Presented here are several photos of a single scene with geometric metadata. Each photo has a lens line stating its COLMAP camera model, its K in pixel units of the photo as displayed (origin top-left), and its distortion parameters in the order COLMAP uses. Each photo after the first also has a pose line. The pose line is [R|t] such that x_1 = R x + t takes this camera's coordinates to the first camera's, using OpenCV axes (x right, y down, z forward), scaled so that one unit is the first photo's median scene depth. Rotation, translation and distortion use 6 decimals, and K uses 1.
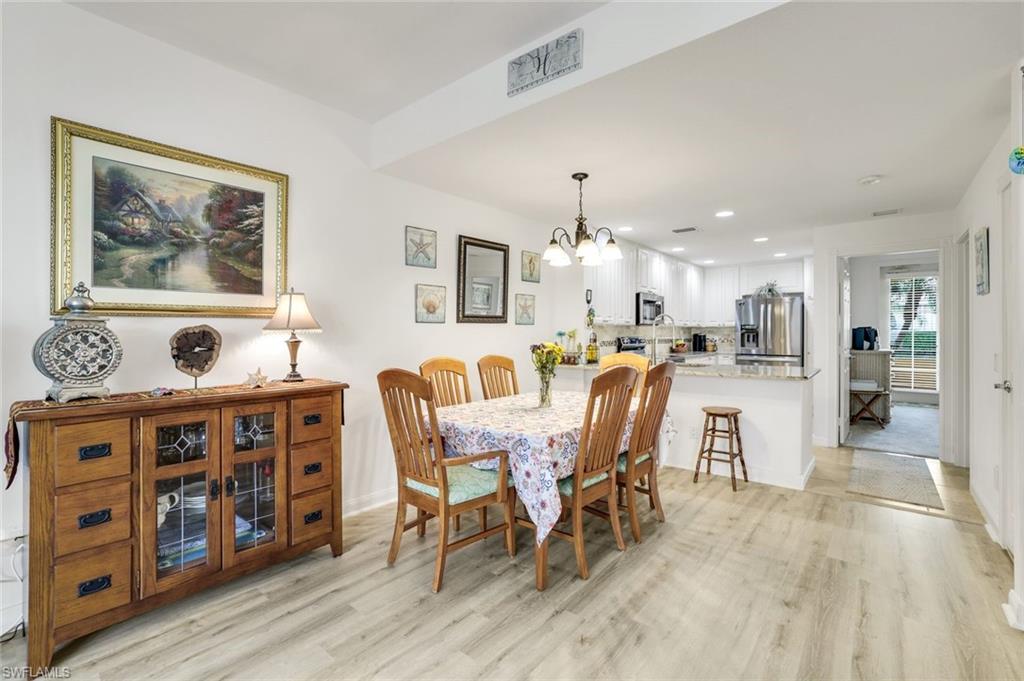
lens RADIAL K [[454.4, 0, 505.3], [0, 454.4, 331.1], [0, 0, 1]] dist [-0.021551, 0.000087]
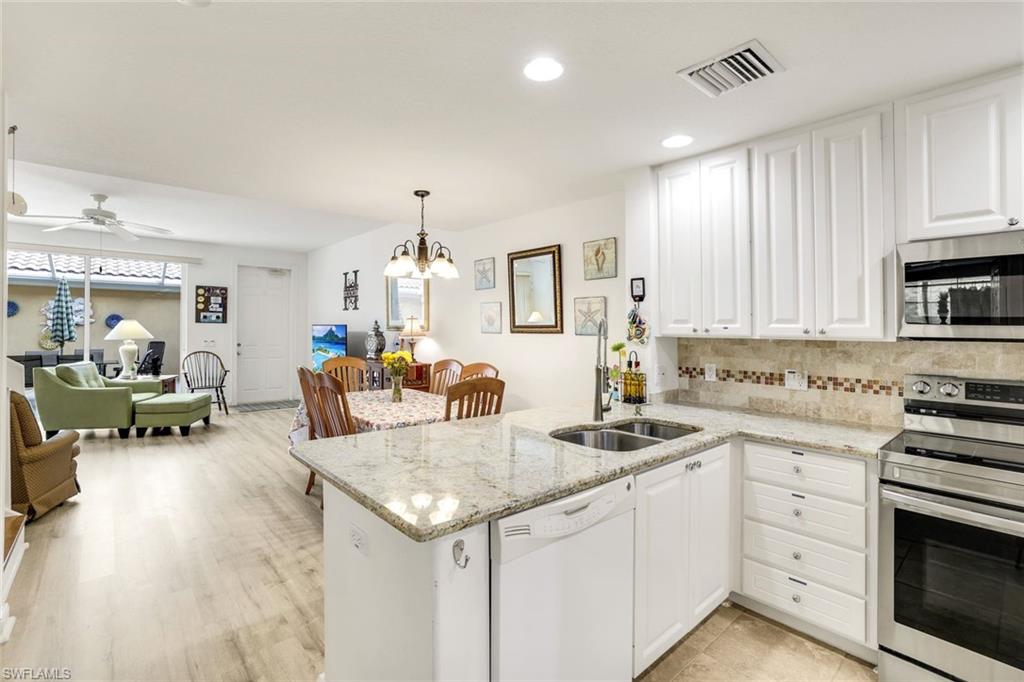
lens RADIAL K [[454.4, 0, 505.3], [0, 454.4, 331.6], [0, 0, 1]] dist [-0.021551, 0.000087]
pose [[-0.142189, 0.011877, -0.989768, 0.991880], [-0.006595, 0.999894, 0.012946, -0.035421], [0.989818, 0.008369, -0.142096, 1.142460]]
